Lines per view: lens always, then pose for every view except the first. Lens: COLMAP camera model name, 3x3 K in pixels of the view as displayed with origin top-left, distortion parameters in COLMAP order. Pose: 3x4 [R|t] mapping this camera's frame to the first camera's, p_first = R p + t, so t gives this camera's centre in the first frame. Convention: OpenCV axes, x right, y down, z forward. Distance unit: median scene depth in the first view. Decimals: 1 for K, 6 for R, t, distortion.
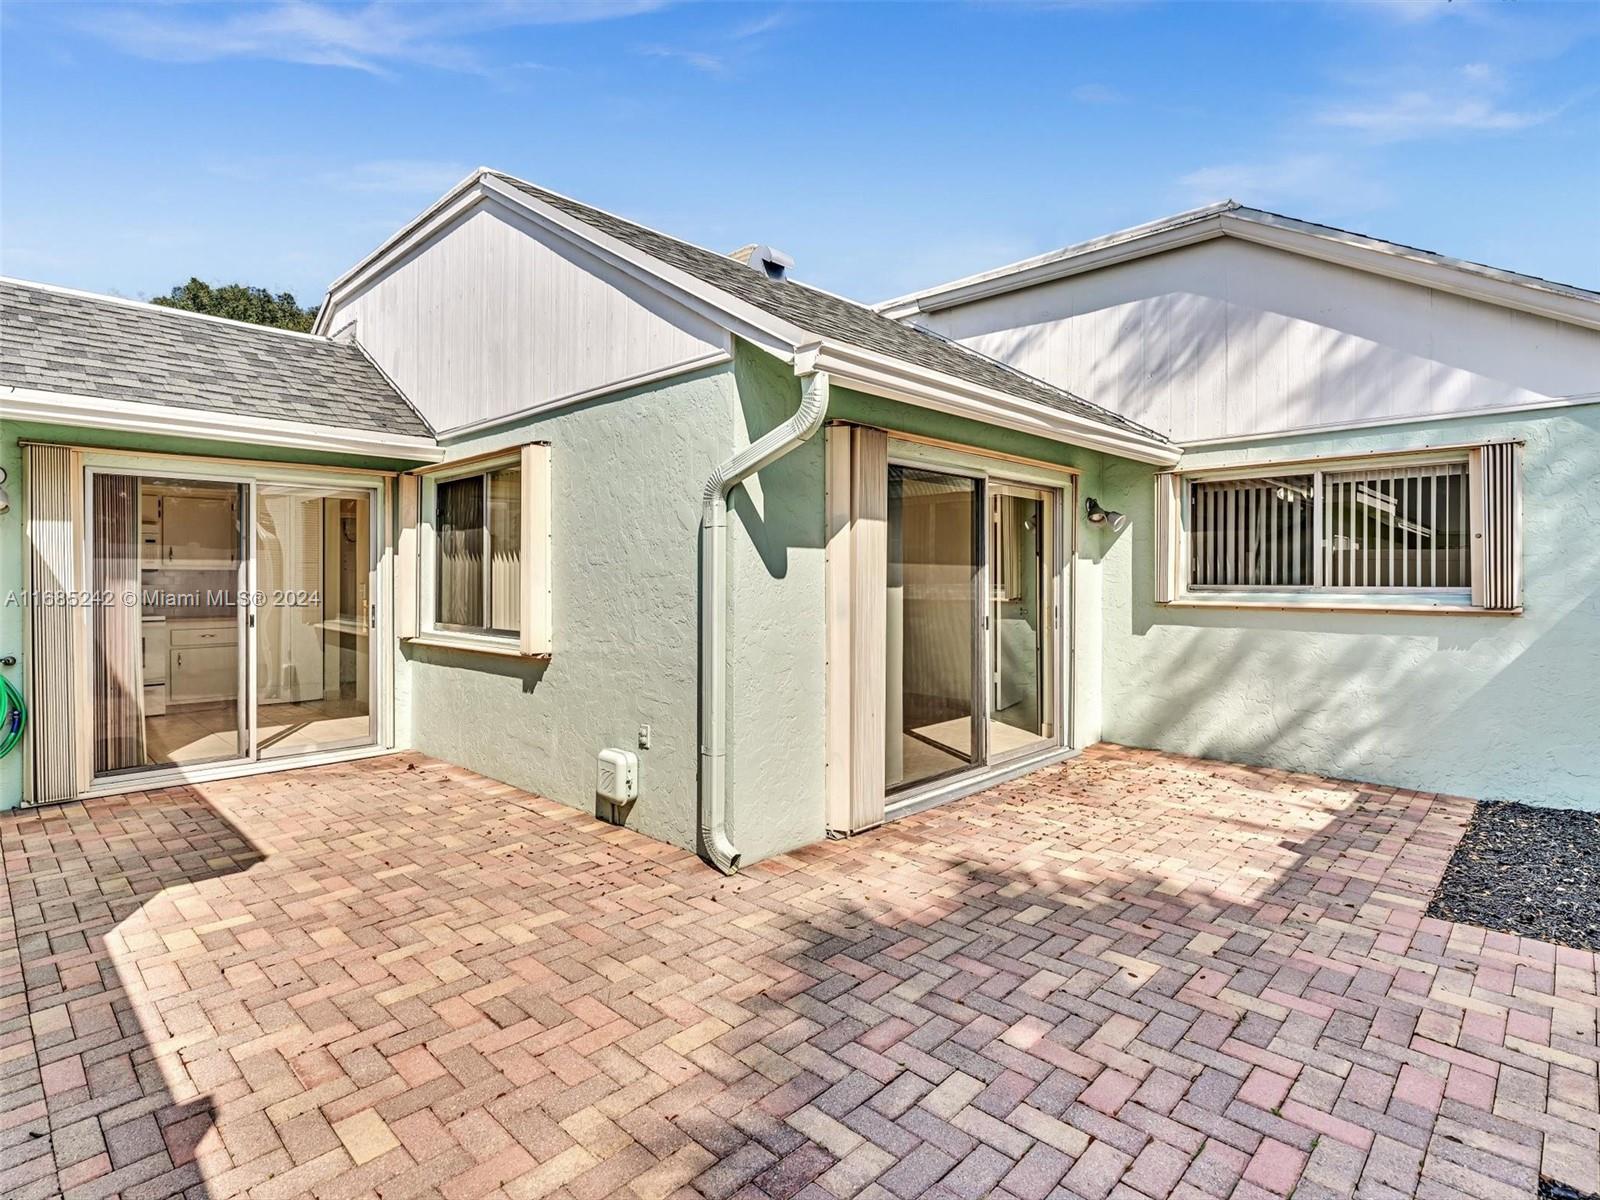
lens RADIAL K [[814.3, 0, 804.1], [0, 814.3, 586.5], [0, 0, 1]] dist [0.002961, -0.000499]
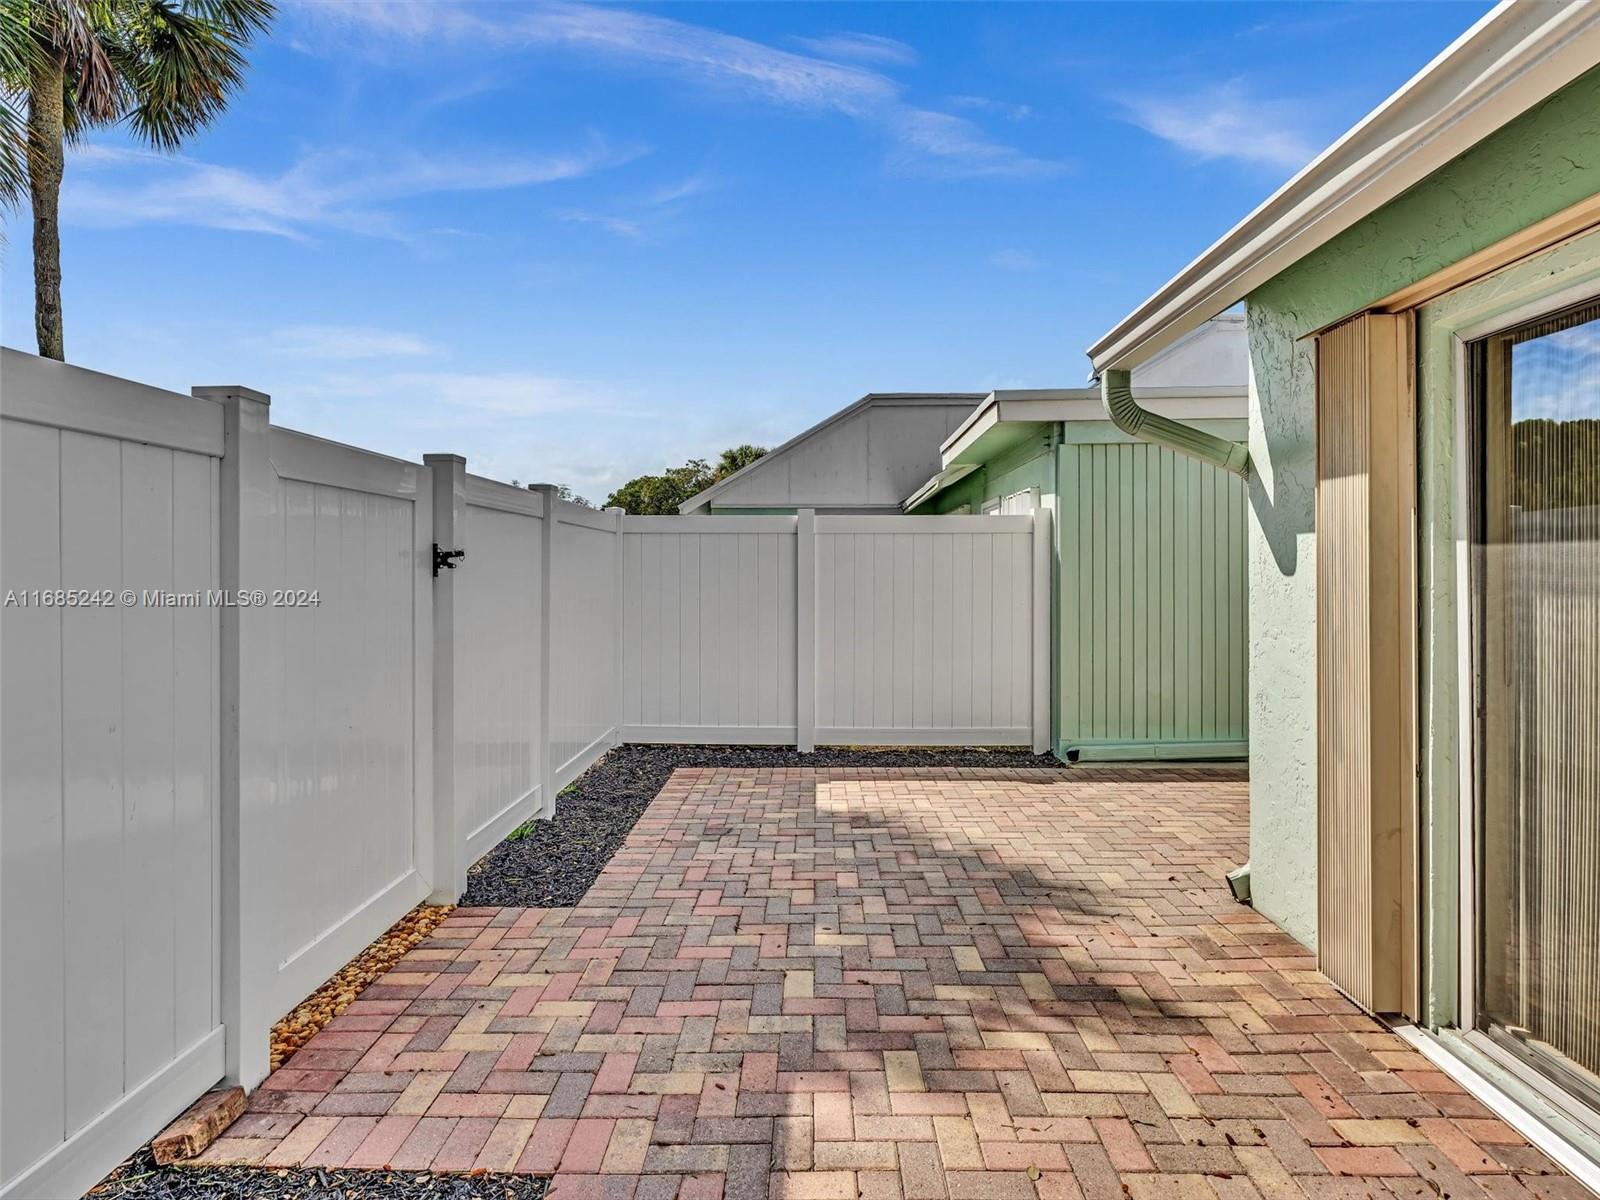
lens RADIAL K [[814.3, 0, 800.6], [0, 814.3, 584.8], [0, 0, 1]] dist [0.002961, -0.000499]
pose [[-0.728344, 0.009656, -0.685144, 1.039671], [-0.006887, 0.999747, 0.021411, -0.018021], [0.685177, 0.020313, -0.728093, 1.552563]]
